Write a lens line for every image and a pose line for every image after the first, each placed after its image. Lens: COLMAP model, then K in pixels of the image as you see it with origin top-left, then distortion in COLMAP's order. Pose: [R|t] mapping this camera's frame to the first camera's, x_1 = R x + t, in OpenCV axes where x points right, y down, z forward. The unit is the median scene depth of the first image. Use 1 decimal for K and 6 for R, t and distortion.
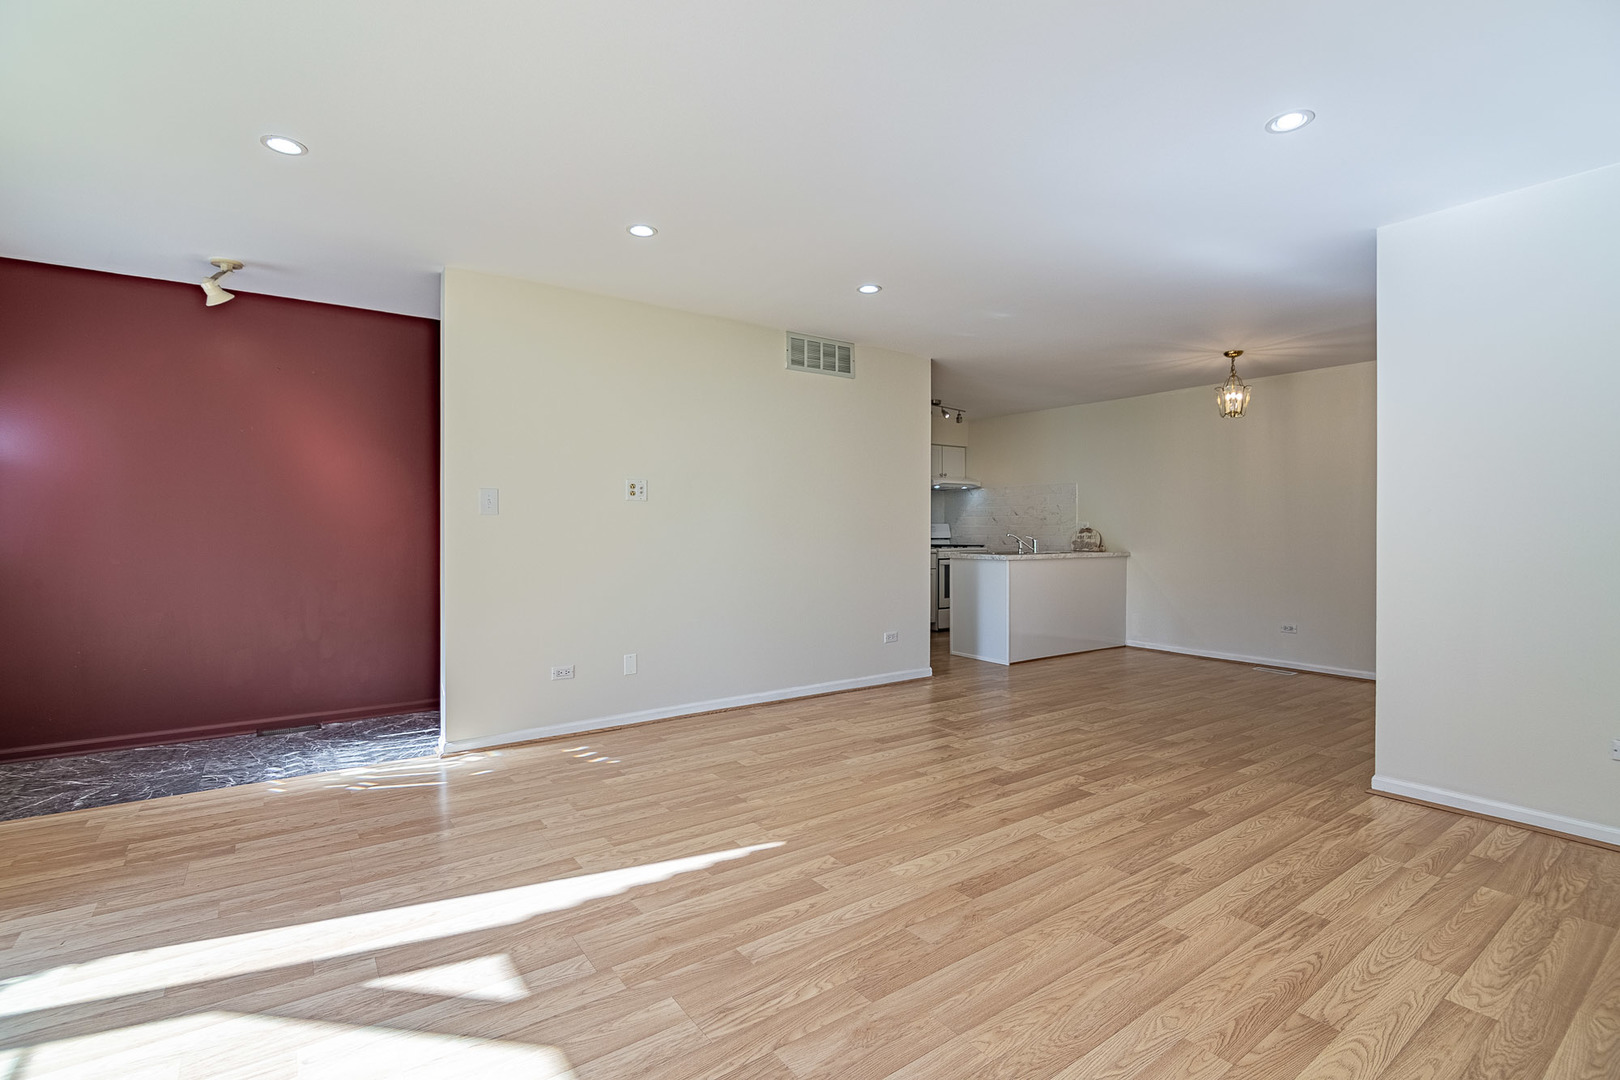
lens RADIAL K [[665.4, 0, 803.6], [0, 665.4, 529.9], [0, 0, 1]] dist [-0.002087, -0.000197]
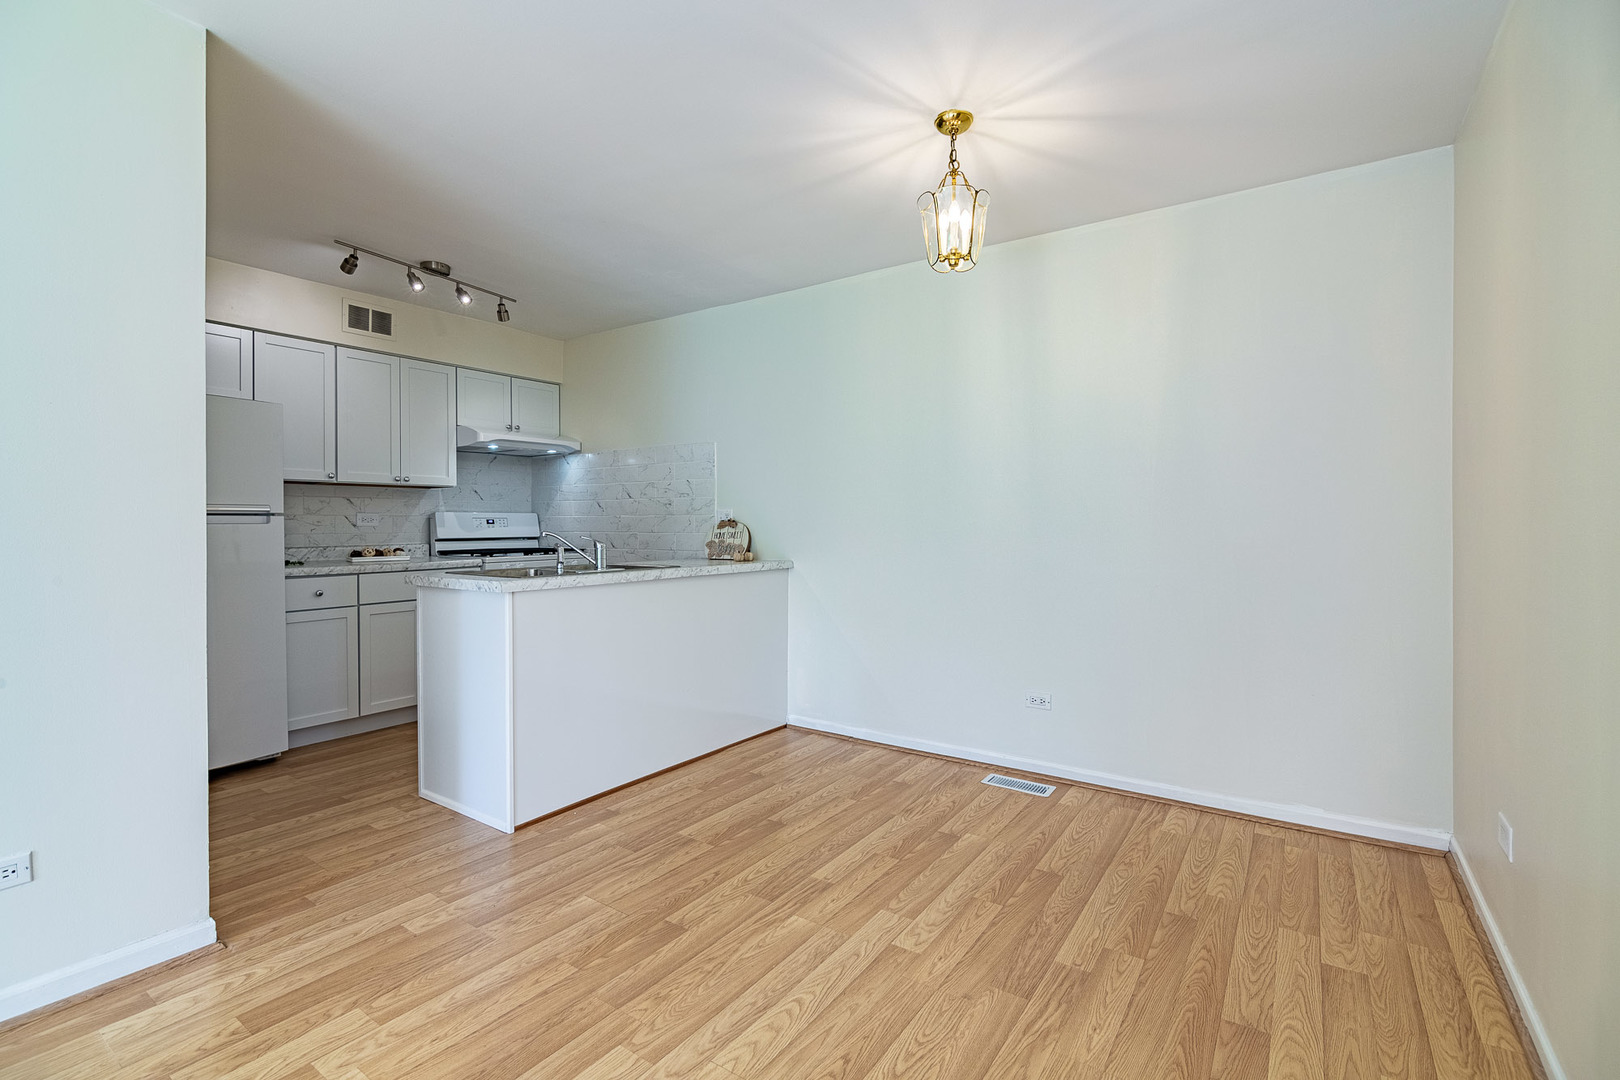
lens RADIAL K [[733.5, 0, 805.7], [0, 733.5, 527.6], [0, 0, 1]] dist [-0.017711, -0.000421]
pose [[0.924240, -0.006799, 0.381751, 0.252638], [0.004938, 0.999971, 0.005855, 0.001163], [-0.381780, -0.003526, 0.924246, 0.403184]]
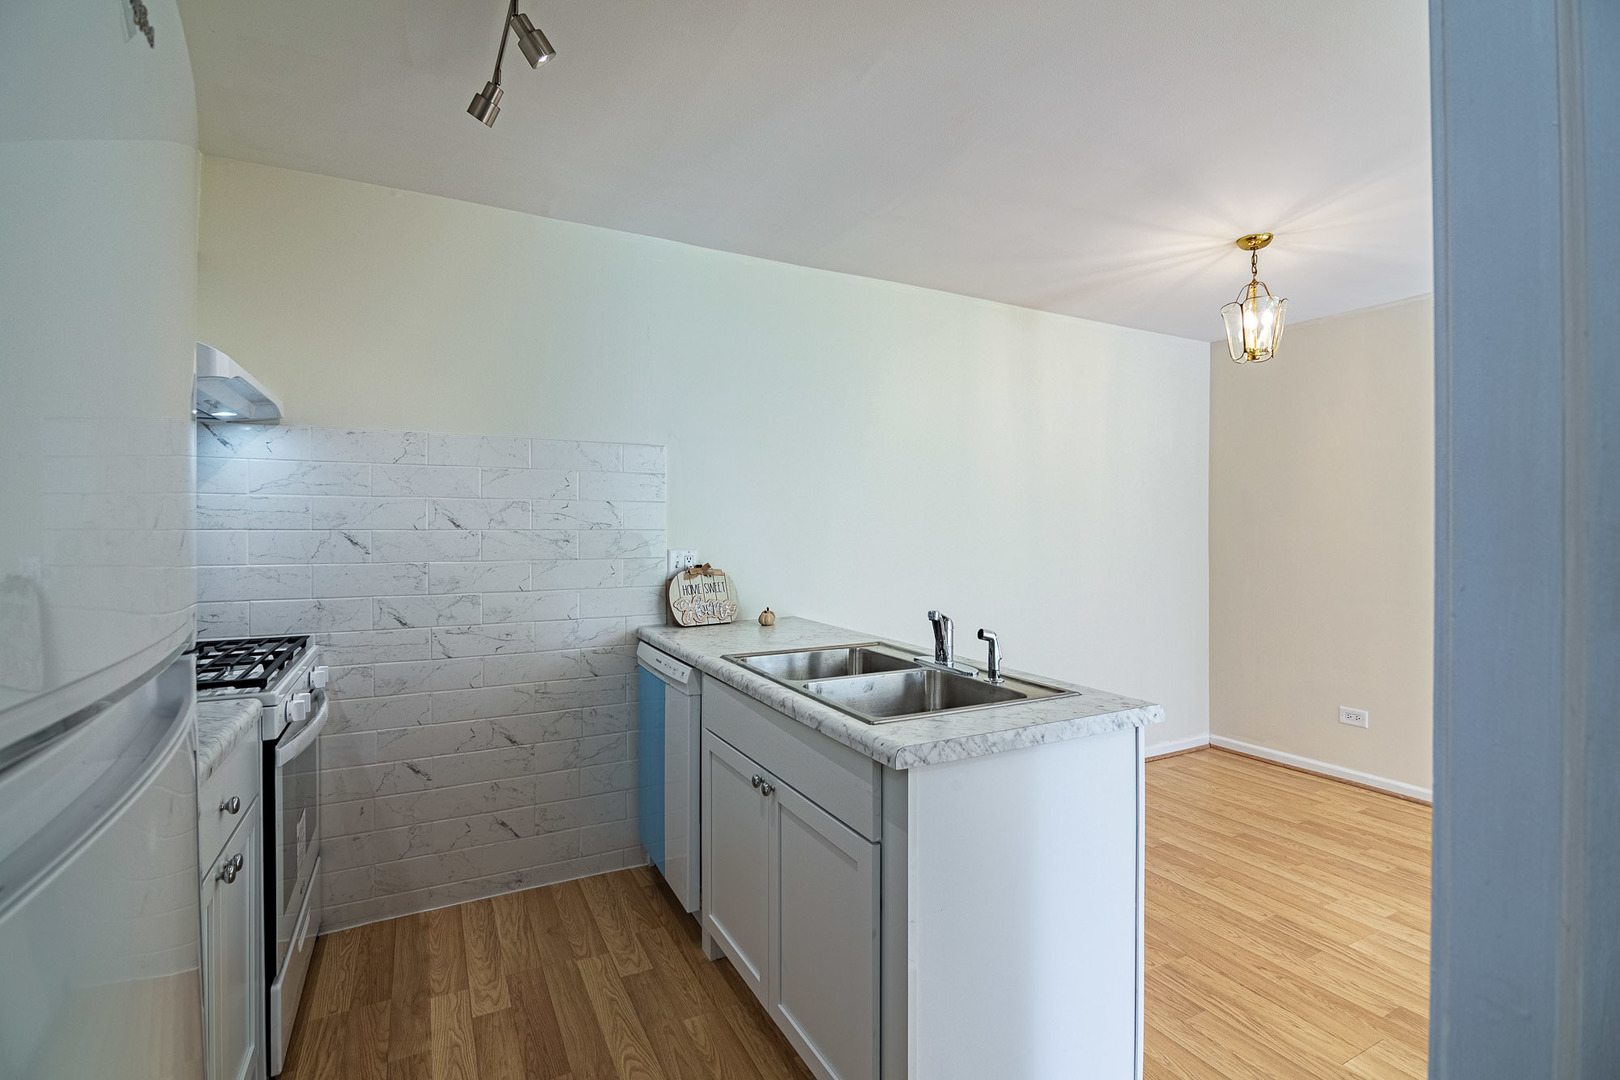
lens RADIAL K [[733.5, 0, 815.0], [0, 733.5, 537.3], [0, 0, 1]] dist [-0.017711, -0.000421]
pose [[0.087492, -0.018307, 0.995997, 0.008311], [-0.004324, 0.999815, 0.018757, -0.027655], [-0.996156, -0.005948, 0.087396, 0.920895]]
